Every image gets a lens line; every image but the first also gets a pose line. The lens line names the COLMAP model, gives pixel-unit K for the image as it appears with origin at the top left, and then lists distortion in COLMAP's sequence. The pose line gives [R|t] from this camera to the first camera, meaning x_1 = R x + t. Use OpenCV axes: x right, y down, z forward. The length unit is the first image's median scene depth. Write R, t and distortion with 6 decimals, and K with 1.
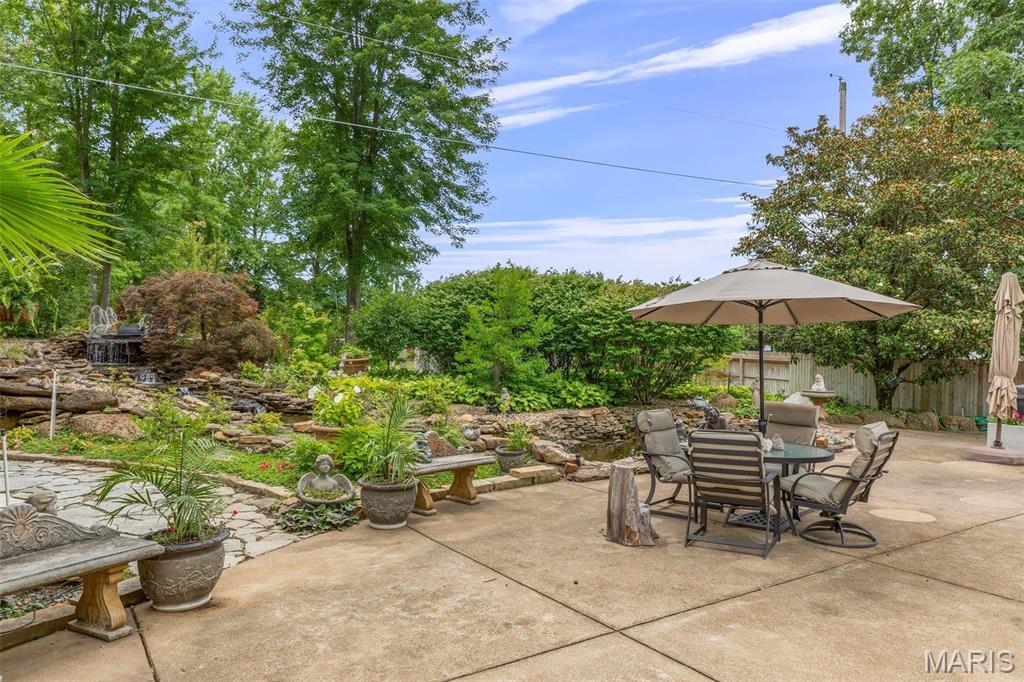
lens RADIAL K [[707.9, 0, 512.5], [0, 707.9, 341.7], [0, 0, 1]] dist [0.004702, 0.002046]
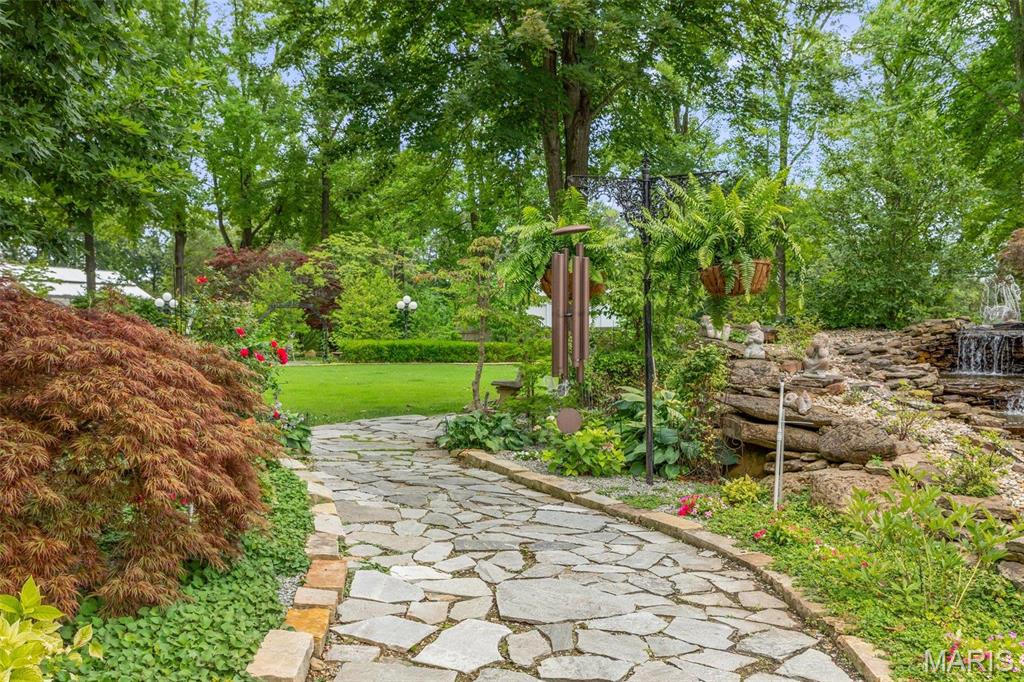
lens RADIAL K [[950.4, 0, 512.7], [0, 950.4, 342.2], [0, 0, 1]] dist [-0.004950, 0.000000]
pose [[0.436479, 0.000717, -0.899714, -0.060383], [-0.002998, 0.999995, -0.000658, 0.008404], [0.899710, 0.002984, 0.436479, 0.349297]]
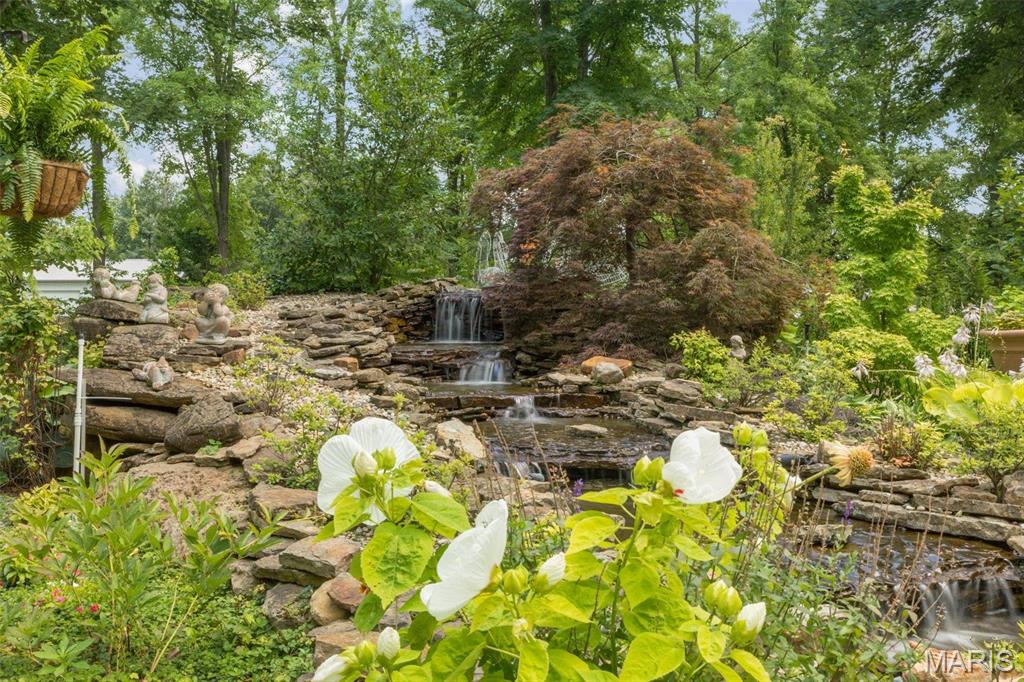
lens RADIAL K [[1056.0, 0, 511.6], [0, 1056.0, 339.3], [0, 0, 1]] dist [-0.004798, 0.000000]
pose [[0.755396, -0.006307, -0.655239, -0.086367], [0.010719, 0.999939, 0.002733, 0.029322], [0.655181, -0.009088, 0.755417, 0.511443]]
